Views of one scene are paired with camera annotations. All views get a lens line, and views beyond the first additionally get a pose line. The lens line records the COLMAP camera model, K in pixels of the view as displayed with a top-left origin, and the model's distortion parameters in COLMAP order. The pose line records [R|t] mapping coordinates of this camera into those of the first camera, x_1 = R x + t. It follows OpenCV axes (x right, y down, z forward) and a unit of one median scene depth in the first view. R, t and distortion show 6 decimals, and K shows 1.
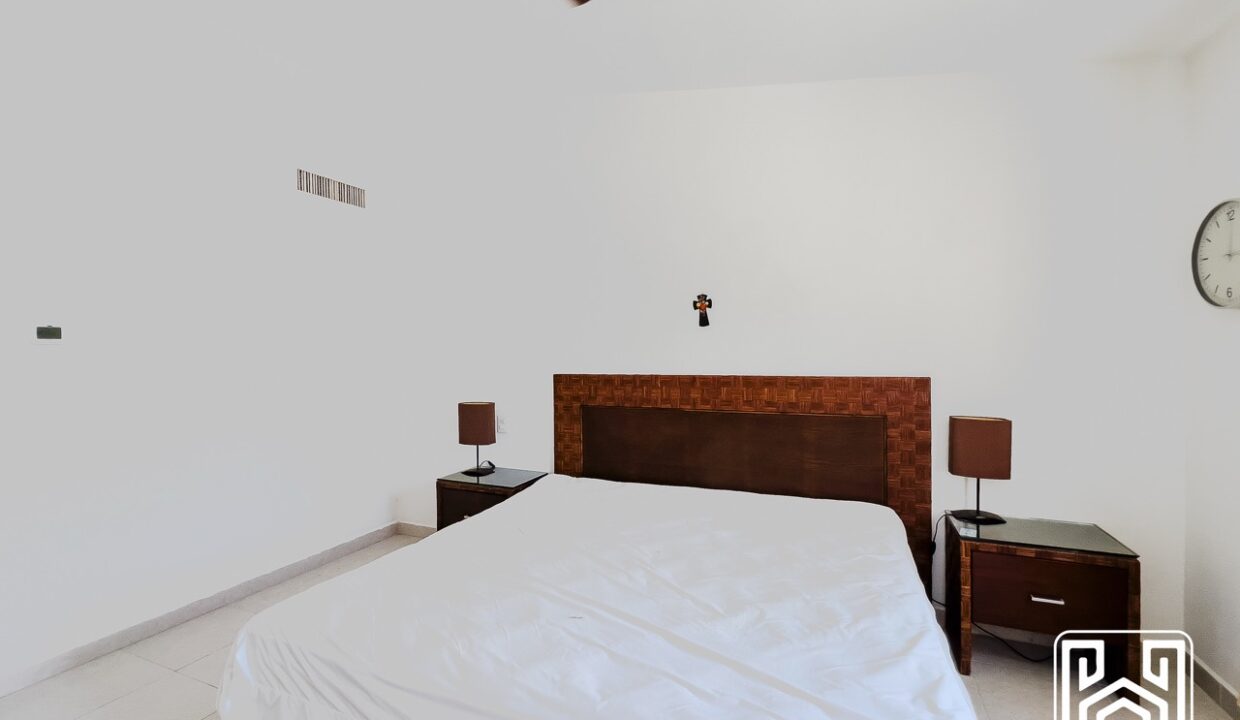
lens RADIAL K [[503.7, 0, 620.0], [0, 503.7, 360.0], [0, 0, 1]] dist [0.000205, 0.000034]
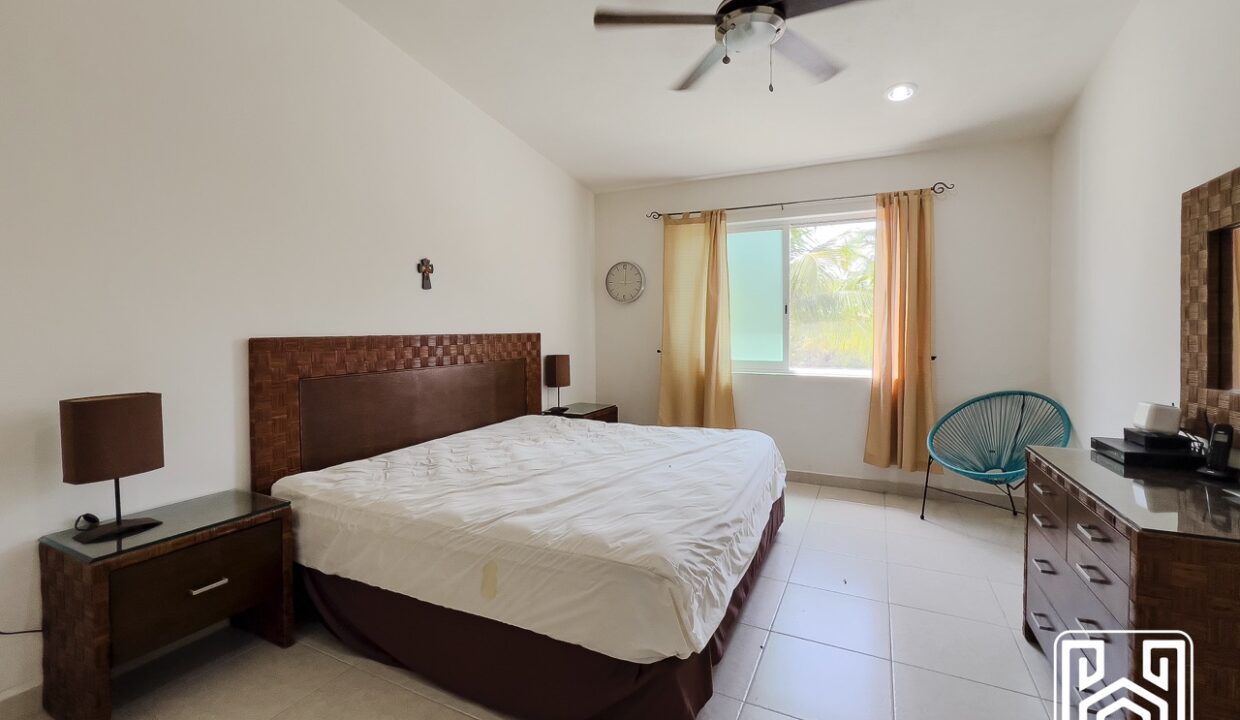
lens RADIAL K [[516.5, 0, 627.9], [0, 516.5, 326.0], [0, 0, 1]] dist [-0.000976, -0.000029]
pose [[0.060345, 0.018479, 0.998006, -0.892470], [0.021938, 0.999563, -0.019834, 0.042025], [-0.997936, 0.023091, 0.059914, 0.508931]]
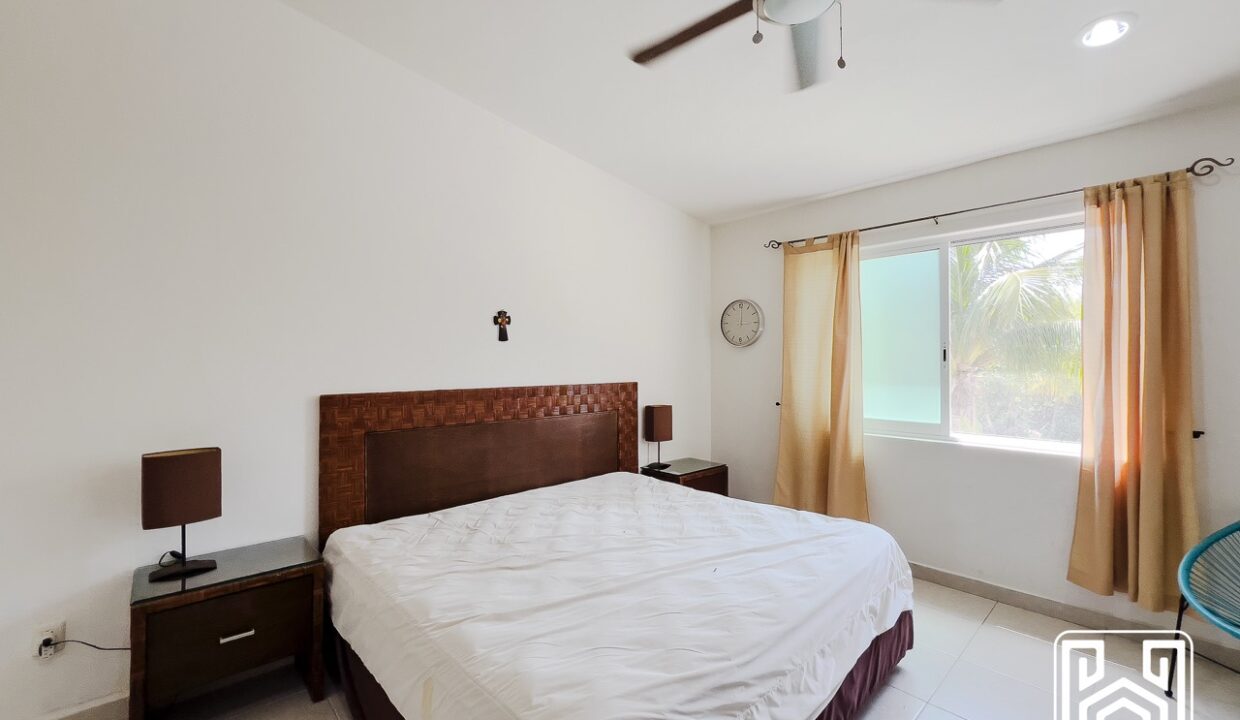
lens RADIAL K [[511.3, 0, 622.3], [0, 511.3, 349.1], [0, 0, 1]] dist [-0.002710, -0.000315]
pose [[0.424055, 0.032212, 0.905064, -0.694660], [0.016793, 0.998916, -0.043420, 0.000544], [-0.905481, 0.033611, 0.423054, 0.319263]]
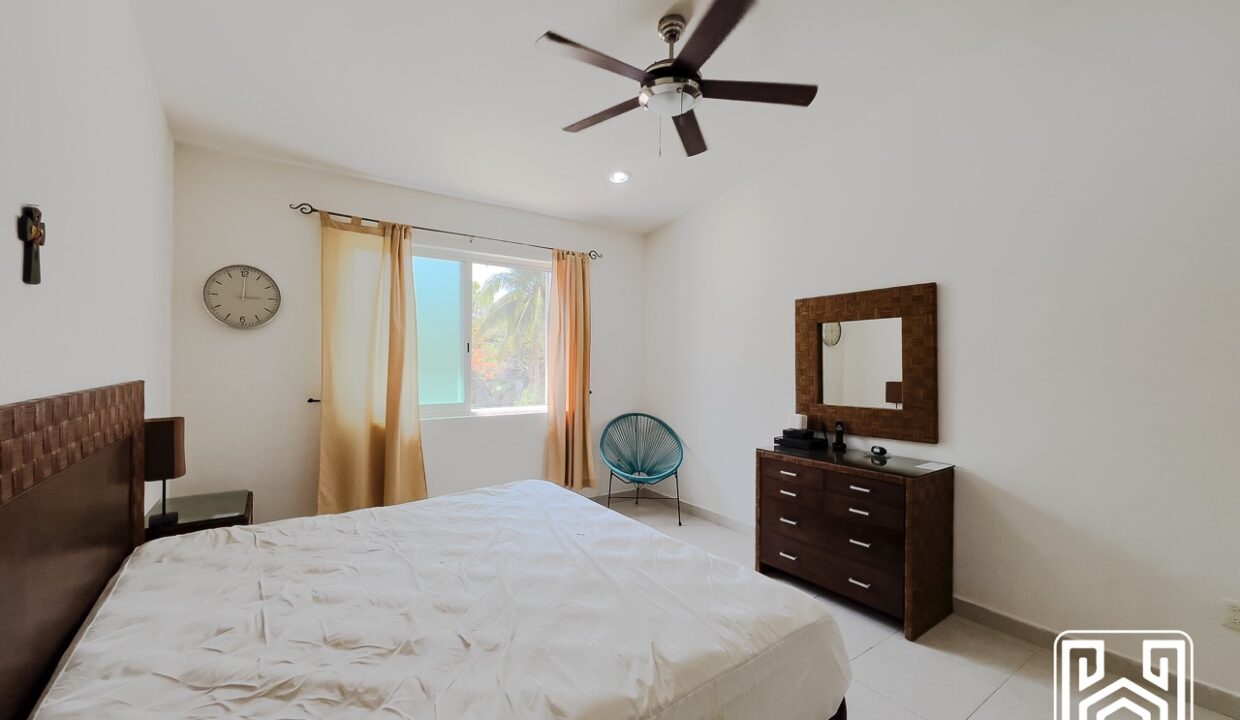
lens RADIAL K [[511.8, 0, 607.5], [0, 511.8, 356.3], [0, 0, 1]] dist [-0.000684, -0.000024]
pose [[-0.847260, 0.007739, 0.531122, -0.468007], [0.012934, 0.999898, 0.006063, -0.003073], [-0.531021, 0.012007, -0.847274, 1.092969]]
